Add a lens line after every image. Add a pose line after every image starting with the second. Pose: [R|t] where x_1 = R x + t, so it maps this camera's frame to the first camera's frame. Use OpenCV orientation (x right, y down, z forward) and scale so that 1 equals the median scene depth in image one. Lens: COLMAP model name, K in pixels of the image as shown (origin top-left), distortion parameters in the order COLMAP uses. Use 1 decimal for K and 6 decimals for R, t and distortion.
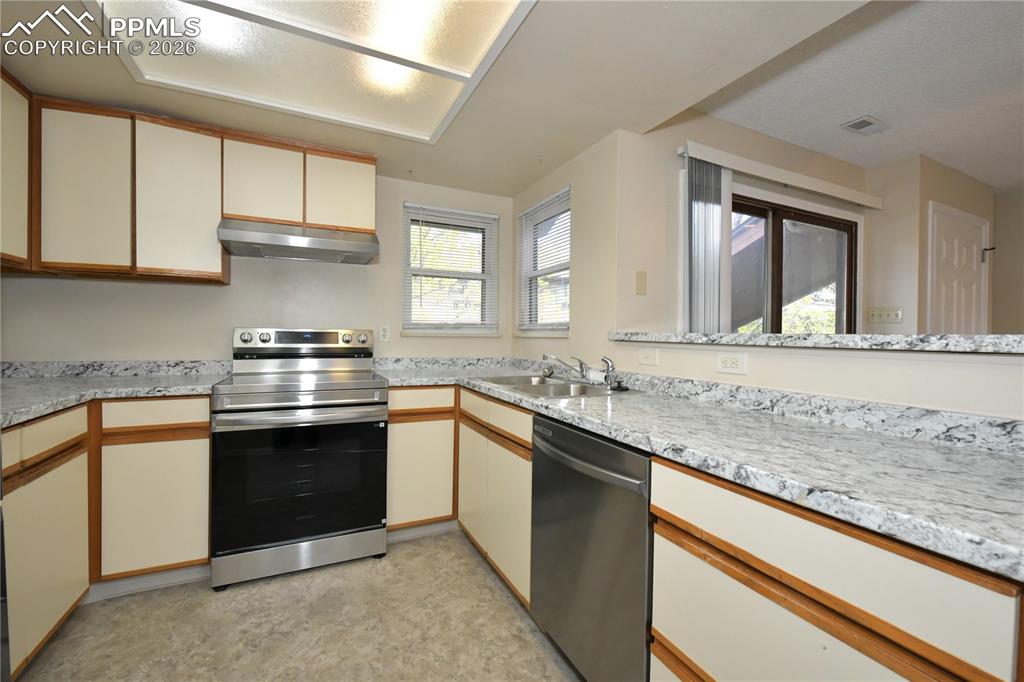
lens RADIAL K [[423.5, 0, 510.0], [0, 423.5, 339.3], [0, 0, 1]] dist [-0.004109, -0.000749]
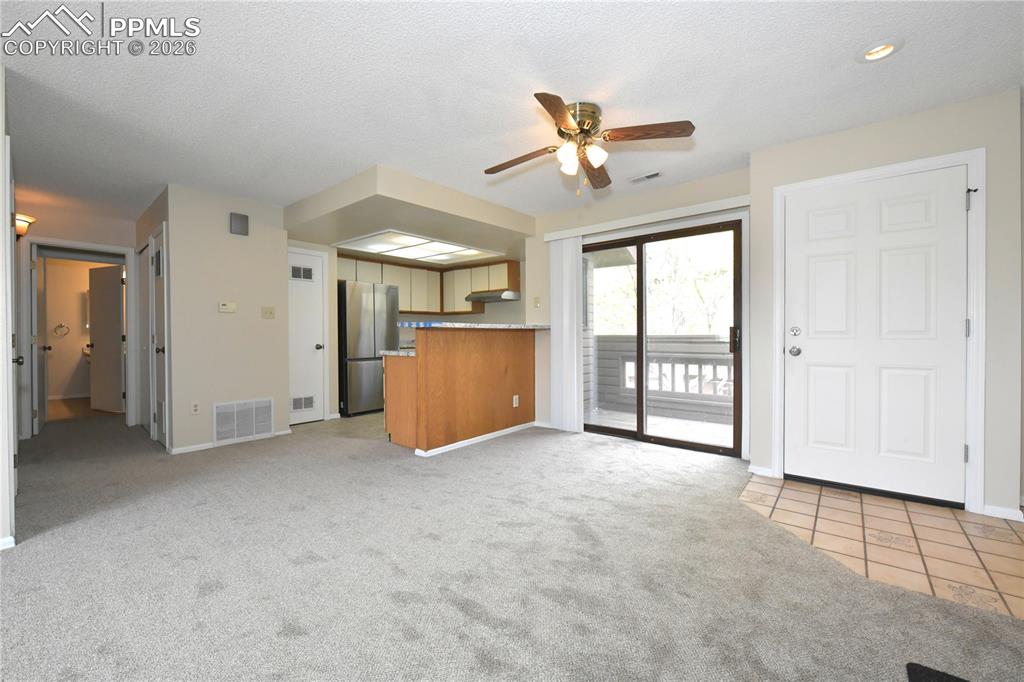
lens RADIAL K [[413.6, 0, 510.4], [0, 413.6, 339.4], [0, 0, 1]] dist [-0.009301, -0.000972]
pose [[0.416495, -0.002685, -0.909134, 2.443535], [-0.002663, 0.999988, -0.004173, 0.076390], [0.909134, 0.004159, 0.416483, -0.024420]]
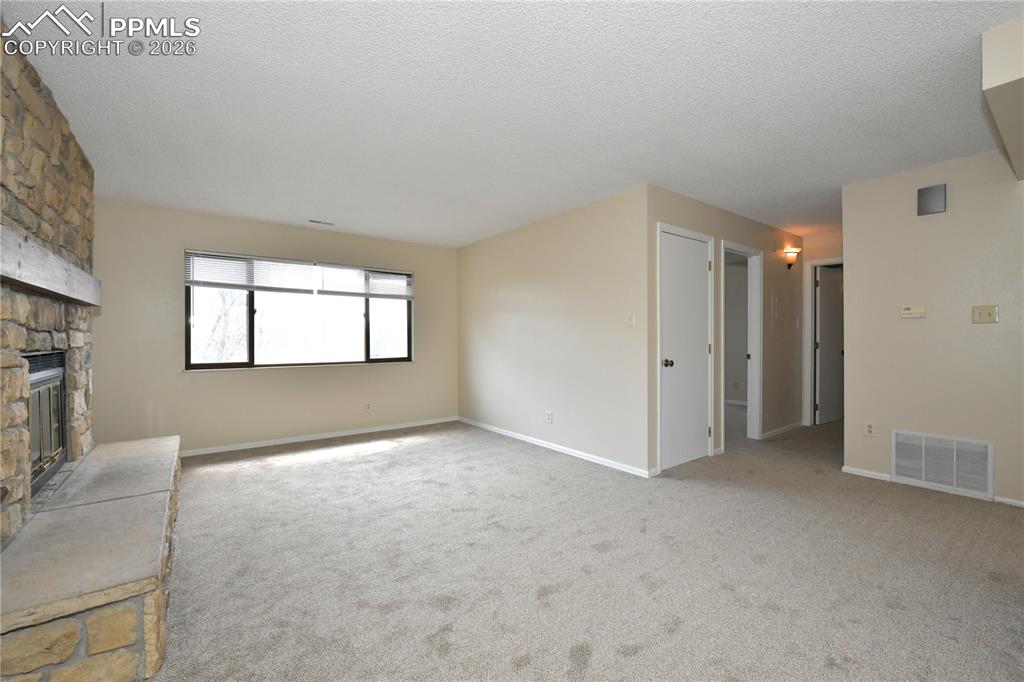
lens RADIAL K [[423.5, 0, 510.0], [0, 423.5, 339.3], [0, 0, 1]] dist [-0.004109, -0.000749]
pose [[-0.980197, -0.005366, -0.197955, 1.885083], [-0.008775, 0.999828, 0.016349, 0.009563], [0.197833, 0.017763, -0.980075, 0.833941]]
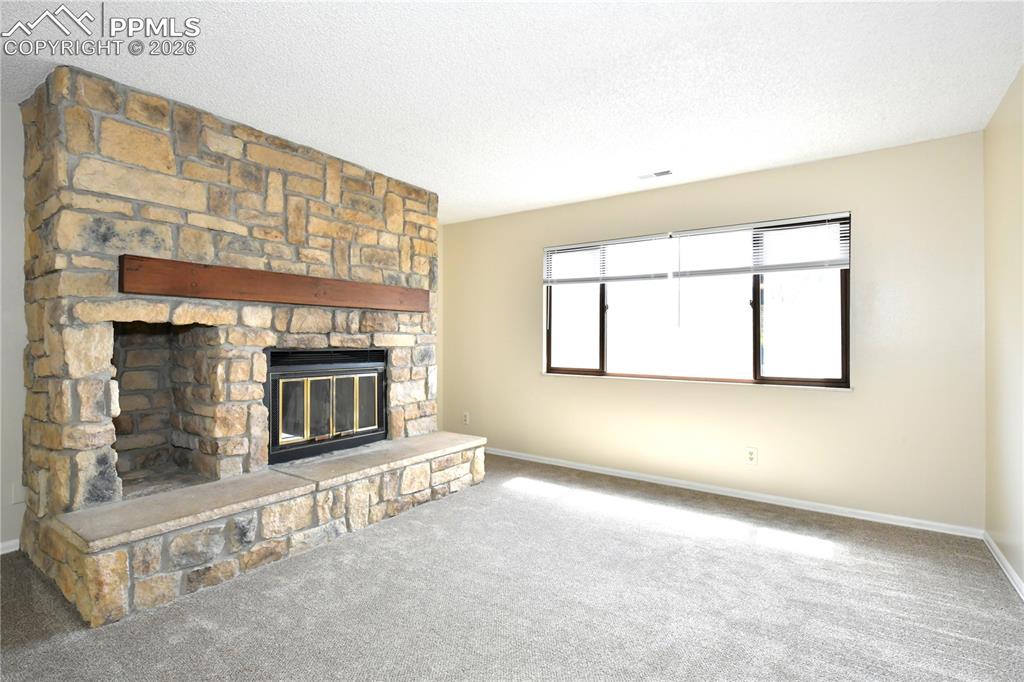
lens RADIAL K [[487.7, 0, 510.7], [0, 487.7, 338.3], [0, 0, 1]] dist [-0.002586, -0.000279]
pose [[-0.487897, -0.005719, 0.872882, 1.103299], [0.003749, 0.999956, 0.008647, 0.022207], [-0.872893, 0.007491, -0.487854, -0.235099]]
